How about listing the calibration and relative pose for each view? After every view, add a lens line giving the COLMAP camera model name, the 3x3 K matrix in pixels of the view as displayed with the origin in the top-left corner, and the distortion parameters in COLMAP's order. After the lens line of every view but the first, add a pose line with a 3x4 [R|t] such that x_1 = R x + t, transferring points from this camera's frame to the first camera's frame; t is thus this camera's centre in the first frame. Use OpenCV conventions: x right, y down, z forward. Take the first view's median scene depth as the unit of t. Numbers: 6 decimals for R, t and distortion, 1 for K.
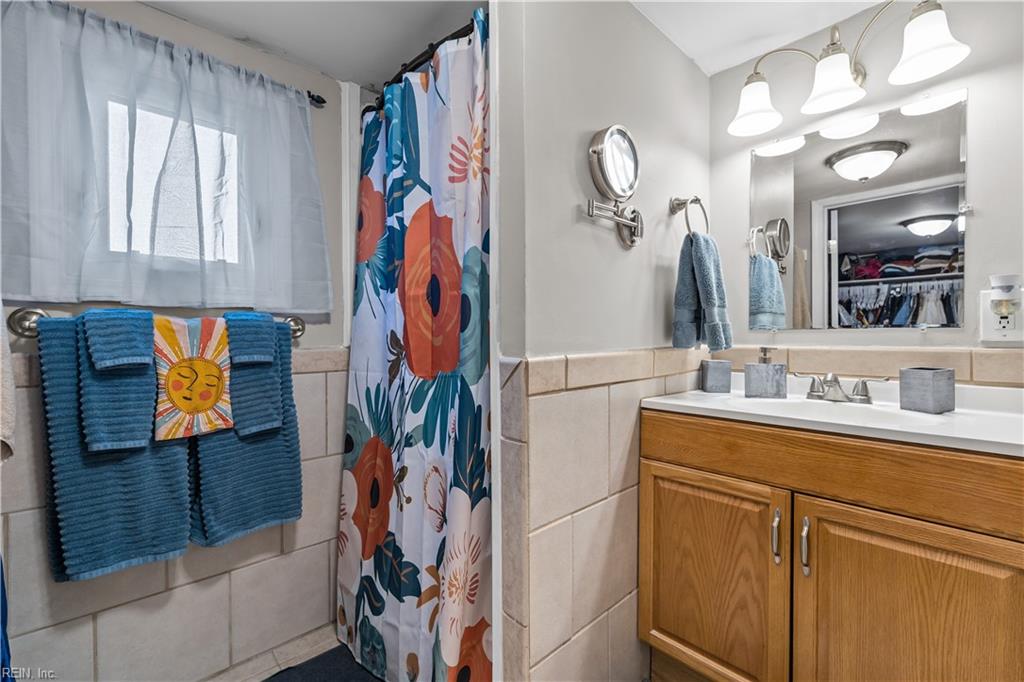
lens RADIAL K [[436.6, 0, 512.3], [0, 436.6, 344.6], [0, 0, 1]] dist [0.000628, 0.000017]
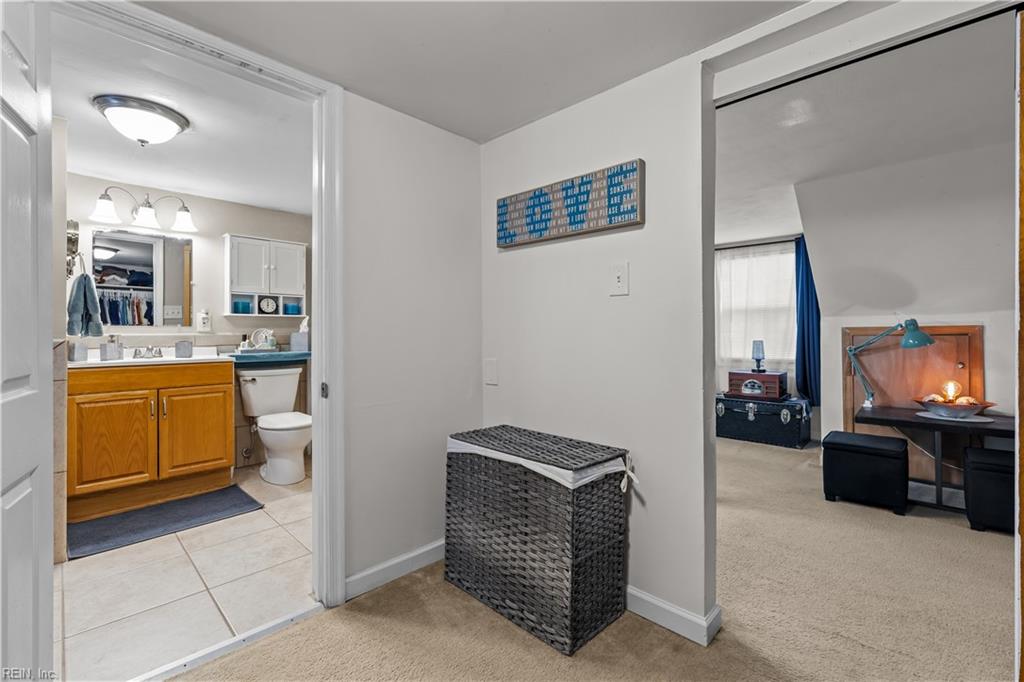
lens RADIAL K [[441.8, 0, 509.2], [0, 441.8, 331.2], [0, 0, 1]] dist [0.001574, 0.000068]
pose [[-0.046101, 0.002971, 0.998932, -1.815056], [0.016352, 0.999864, -0.002219, 0.029216], [-0.998803, 0.016232, -0.046143, -0.840907]]
